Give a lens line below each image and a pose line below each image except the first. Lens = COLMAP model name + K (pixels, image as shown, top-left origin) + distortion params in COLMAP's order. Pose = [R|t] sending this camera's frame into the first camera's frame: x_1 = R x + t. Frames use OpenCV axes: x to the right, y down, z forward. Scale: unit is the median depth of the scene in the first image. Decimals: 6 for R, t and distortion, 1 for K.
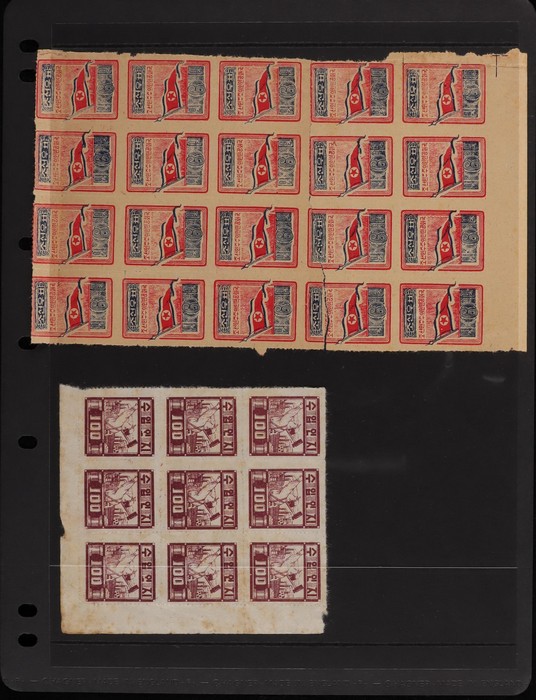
lens RADIAL K [[852.8, 0, 270.0], [0, 852.8, 350.0], [0, 0, 1]] dist [-0.033866, 0.000000]
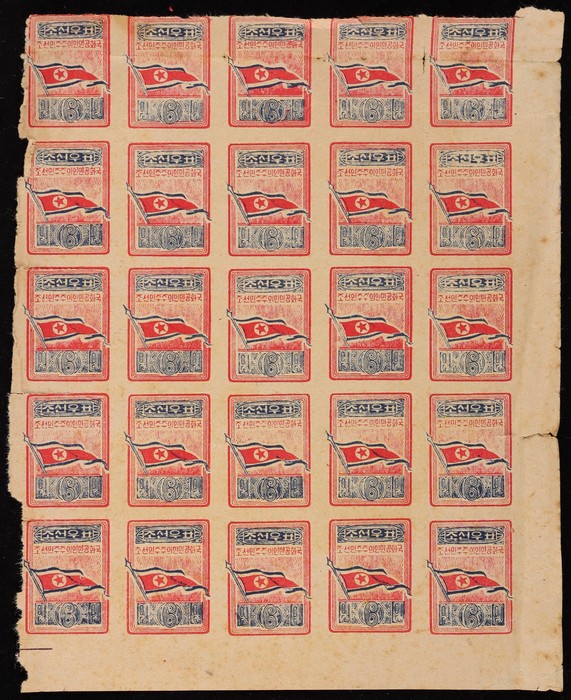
lens RADIAL K [[1156.5, 0, 285.5], [0, 1156.5, 347.7], [0, 0, 1]] dist [0.099891, 0.000000]
pose [[0.014978, 0.999880, 0.004002, 0.002619], [-0.999851, 0.014943, 0.008642, -0.241293], [0.008582, -0.004131, 0.999955, 0.000901]]
